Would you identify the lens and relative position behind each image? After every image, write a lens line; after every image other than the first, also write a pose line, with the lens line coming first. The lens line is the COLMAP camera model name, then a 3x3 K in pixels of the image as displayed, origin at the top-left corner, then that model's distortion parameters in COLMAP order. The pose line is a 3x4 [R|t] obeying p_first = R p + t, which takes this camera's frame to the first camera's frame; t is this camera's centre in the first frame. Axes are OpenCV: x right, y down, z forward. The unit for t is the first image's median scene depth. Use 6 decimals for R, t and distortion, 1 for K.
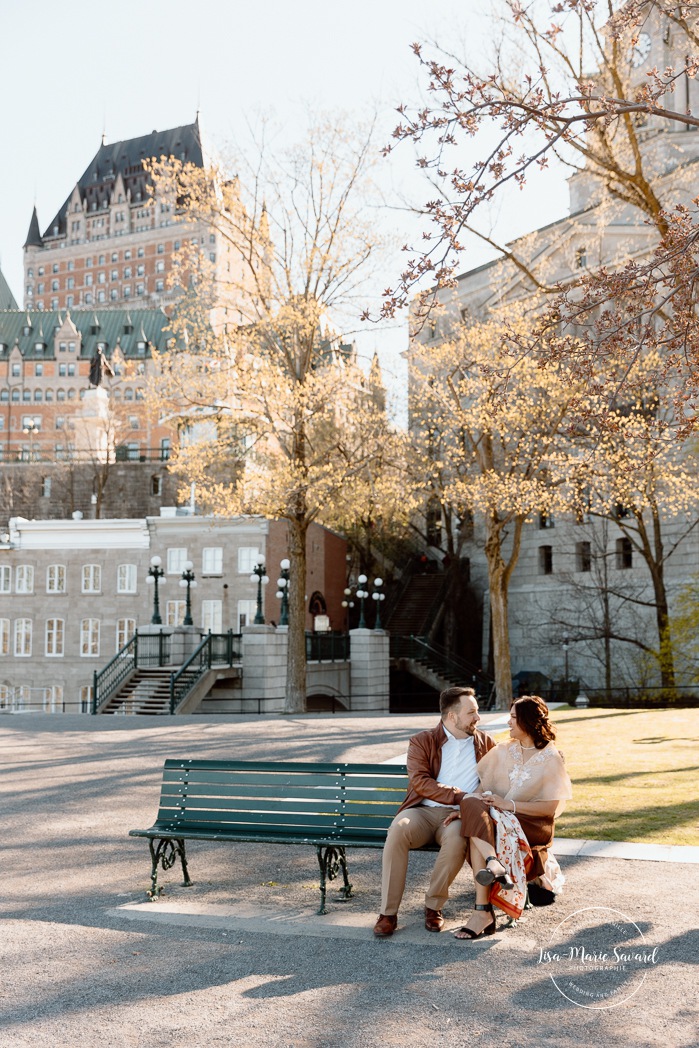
lens RADIAL K [[1404.6, 0, 349.5], [0, 1404.6, 524.0], [0, 0, 1]] dist [-0.028885, -0.021699]
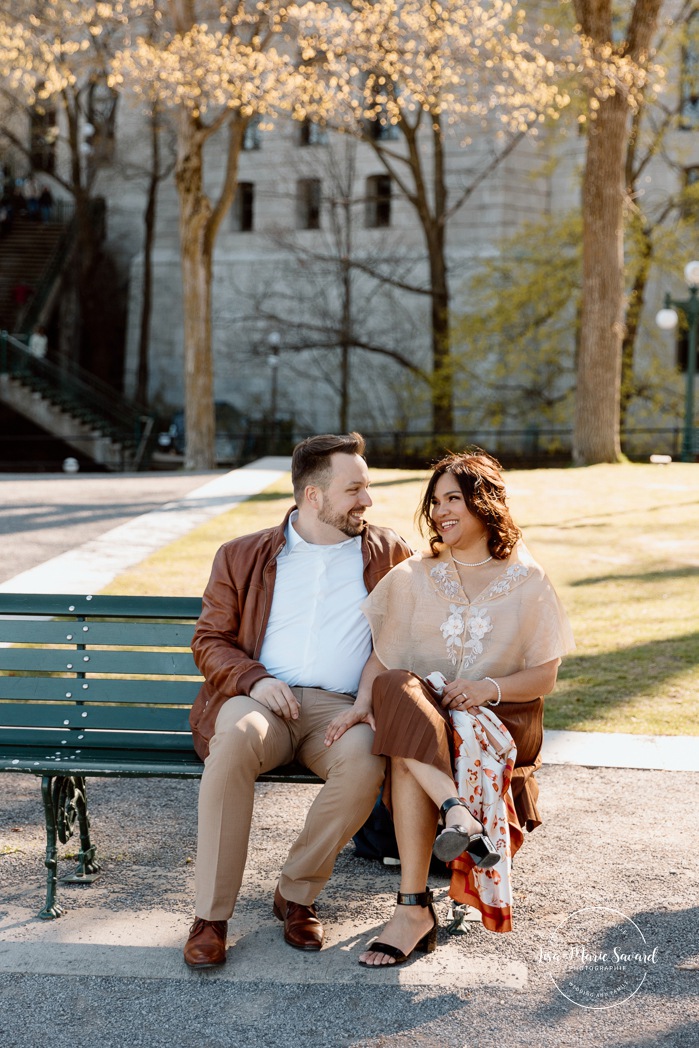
lens RADIAL K [[2090.7, 0, 349.5], [0, 2090.7, 524.0], [0, 0, 1]] dist [-0.010875, -0.092208]
pose [[0.958755, 0.002561, 0.284223, -0.061775], [-0.049064, 0.986440, 0.156618, 0.018333], [-0.279968, -0.164103, 0.945880, 0.171135]]
